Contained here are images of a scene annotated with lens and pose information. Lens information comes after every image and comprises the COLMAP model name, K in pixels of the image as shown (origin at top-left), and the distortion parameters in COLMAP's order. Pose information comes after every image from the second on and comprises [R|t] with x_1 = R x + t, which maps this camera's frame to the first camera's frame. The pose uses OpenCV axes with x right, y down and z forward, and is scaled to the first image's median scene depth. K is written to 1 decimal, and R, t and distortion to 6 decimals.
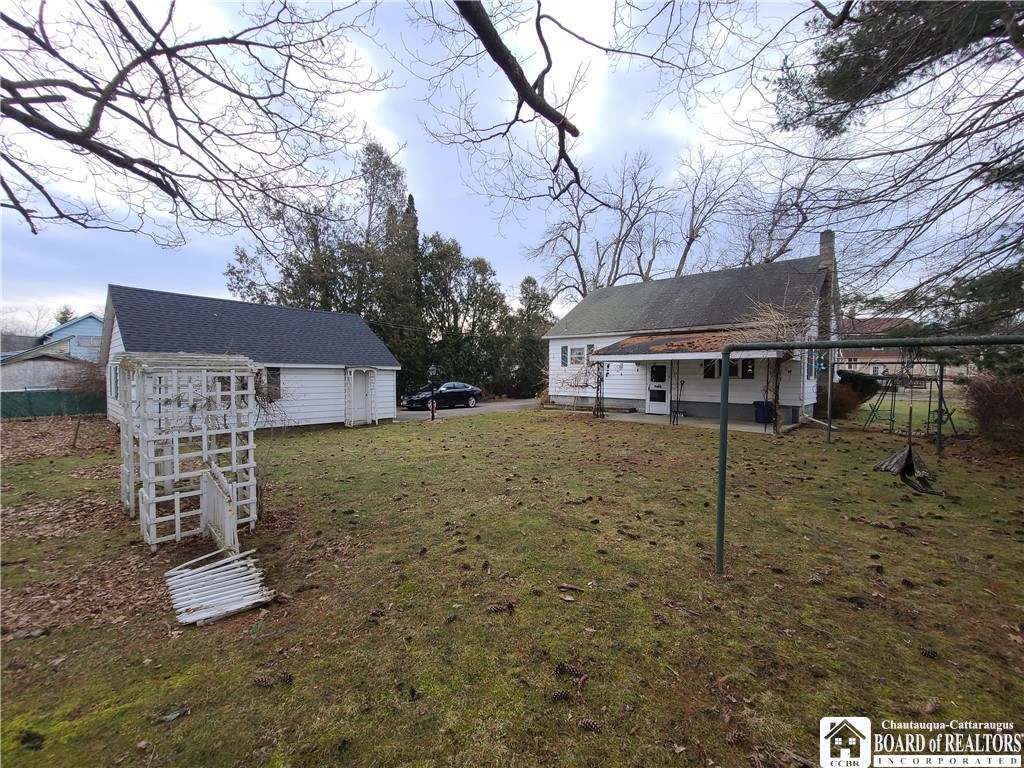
lens RADIAL K [[419.1, 0, 511.0], [0, 419.1, 385.7], [0, 0, 1]] dist [-0.001204, -0.000799]
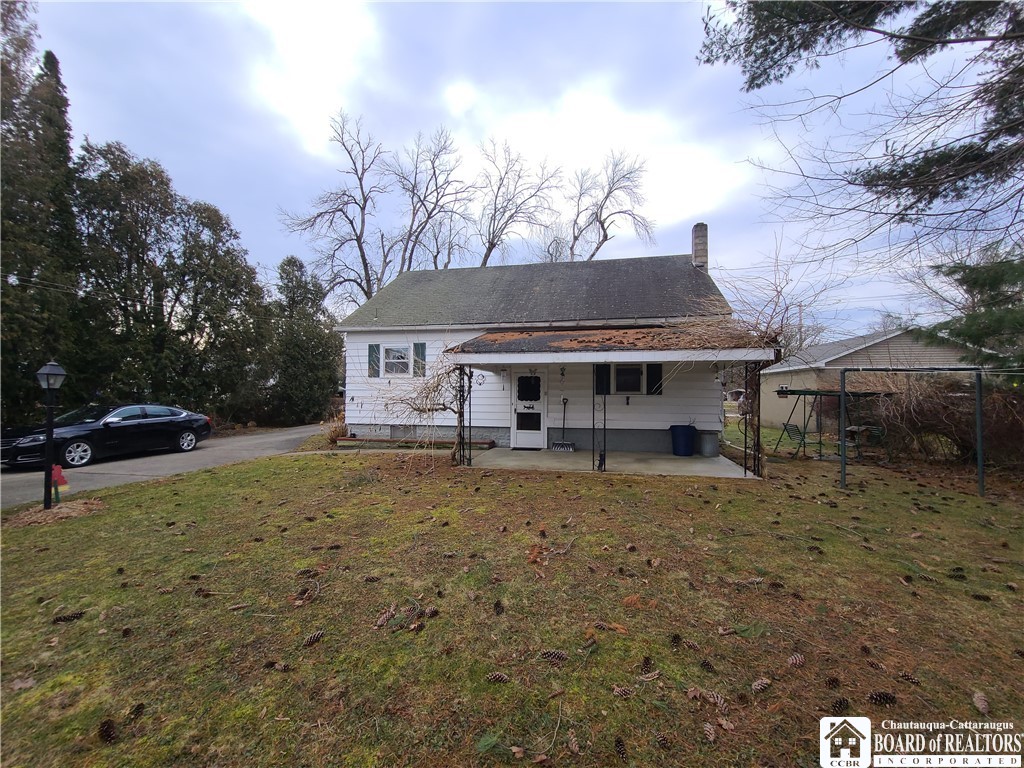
lens RADIAL K [[419.1, 0, 511.7], [0, 419.1, 388.3], [0, 0, 1]] dist [-0.001204, -0.000799]
pose [[0.851530, 0.005092, 0.524281, -0.016018], [0.015606, 0.999264, -0.035053, -0.003008], [-0.524074, 0.038031, 0.850823, 0.248041]]
